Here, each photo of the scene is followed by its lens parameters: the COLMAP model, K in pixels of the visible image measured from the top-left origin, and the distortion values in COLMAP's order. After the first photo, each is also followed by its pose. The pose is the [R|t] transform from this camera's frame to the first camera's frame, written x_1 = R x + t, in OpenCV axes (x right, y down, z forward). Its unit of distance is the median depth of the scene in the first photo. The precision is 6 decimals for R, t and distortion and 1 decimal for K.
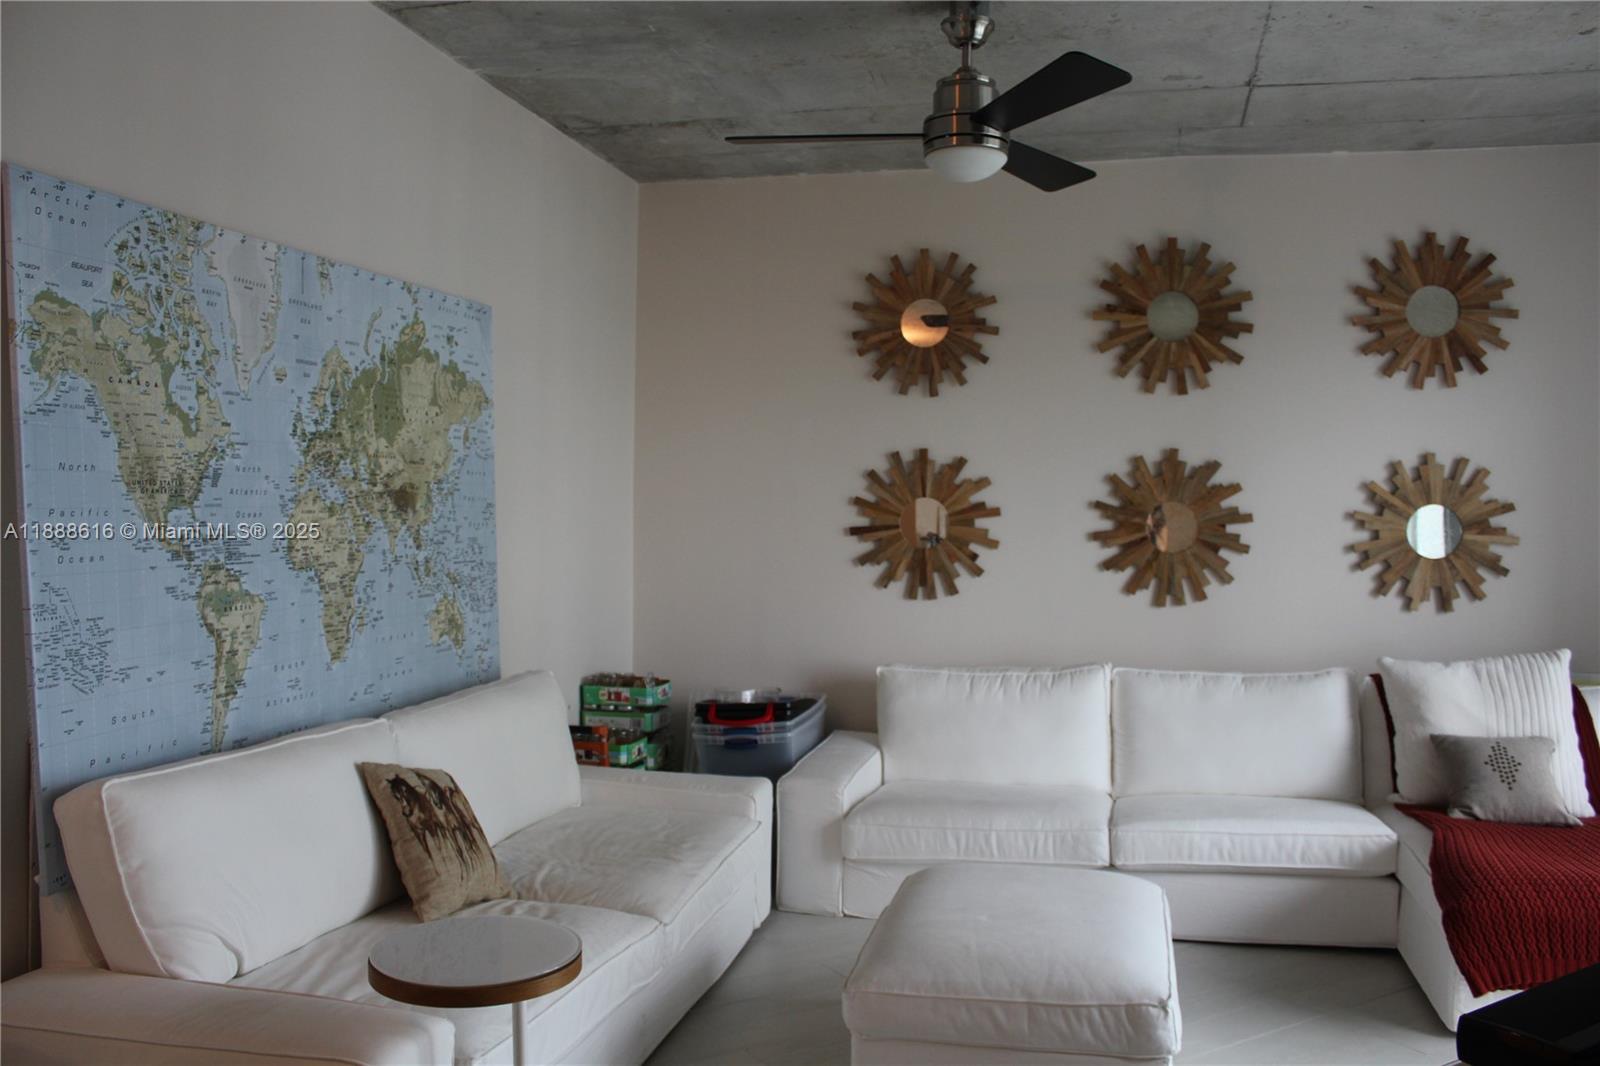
lens RADIAL K [[1330.7, 0, 797.4], [0, 1330.7, 517.8], [0, 0, 1]] dist [-0.155453, 0.112807]
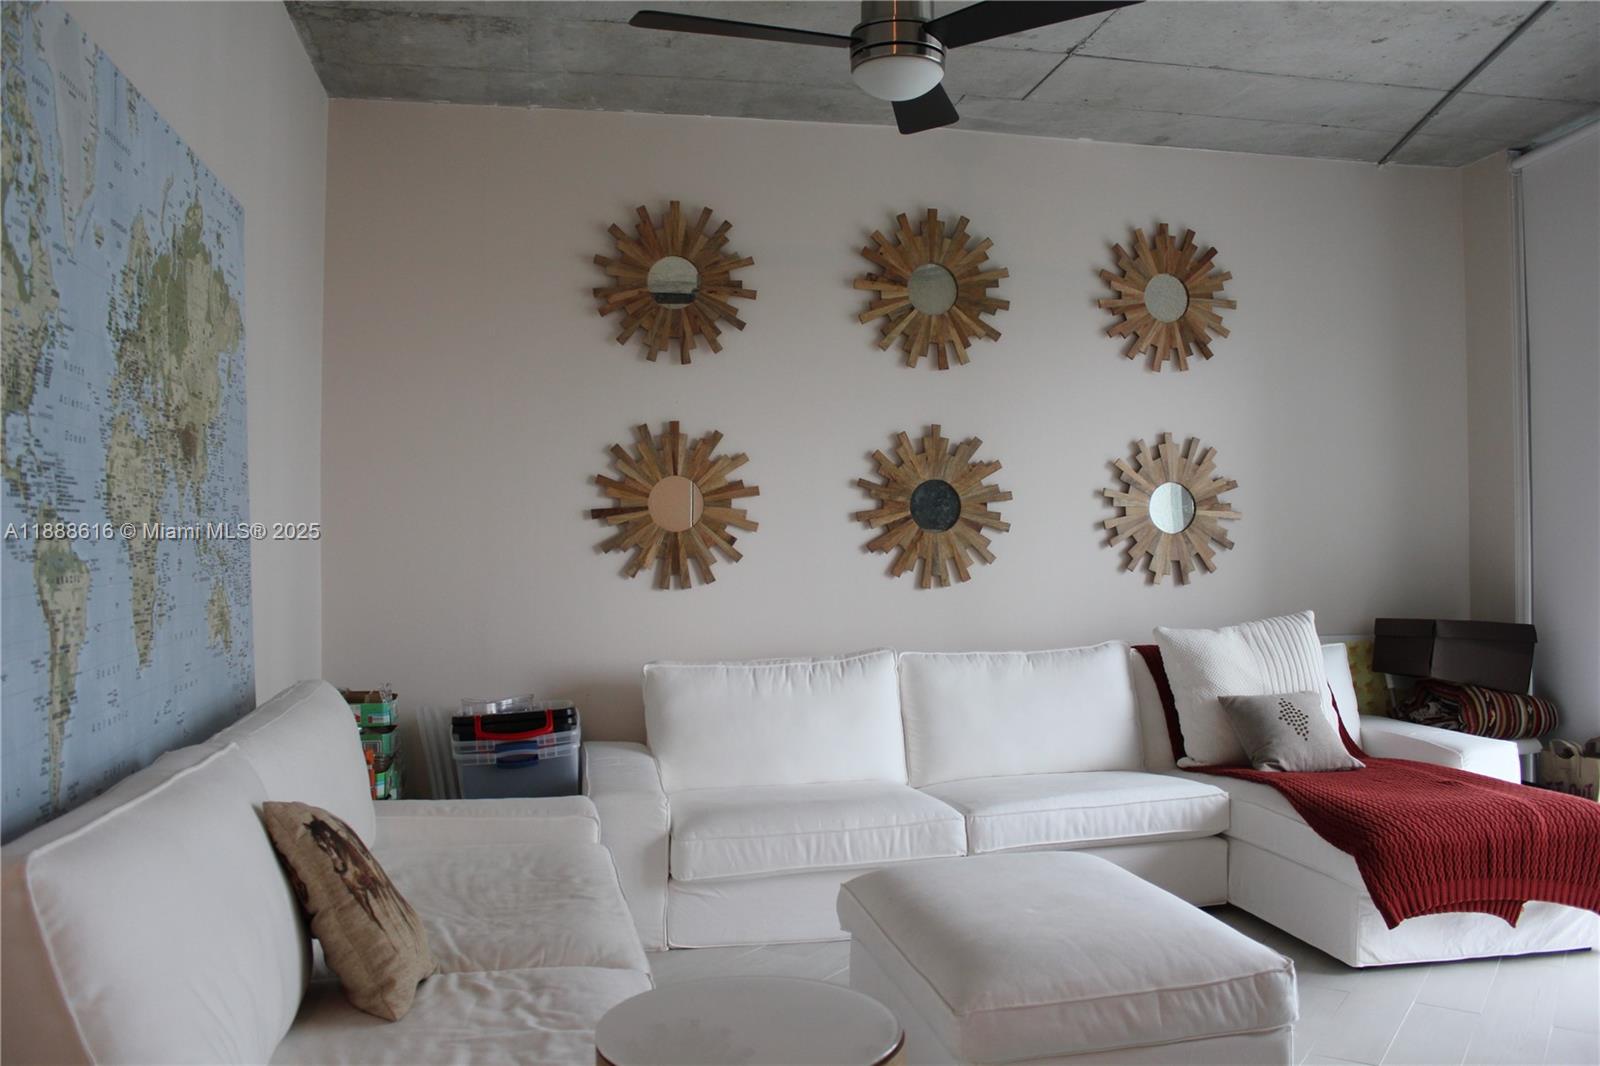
lens RADIAL K [[1330.7, 0, 799.0], [0, 1330.7, 524.5], [0, 0, 1]] dist [-0.155453, 0.112807]
pose [[0.902336, -0.006646, 0.430981, -0.267945], [0.014835, 0.999768, -0.015642, 0.040865], [-0.430777, 0.020508, 0.902225, 0.190518]]
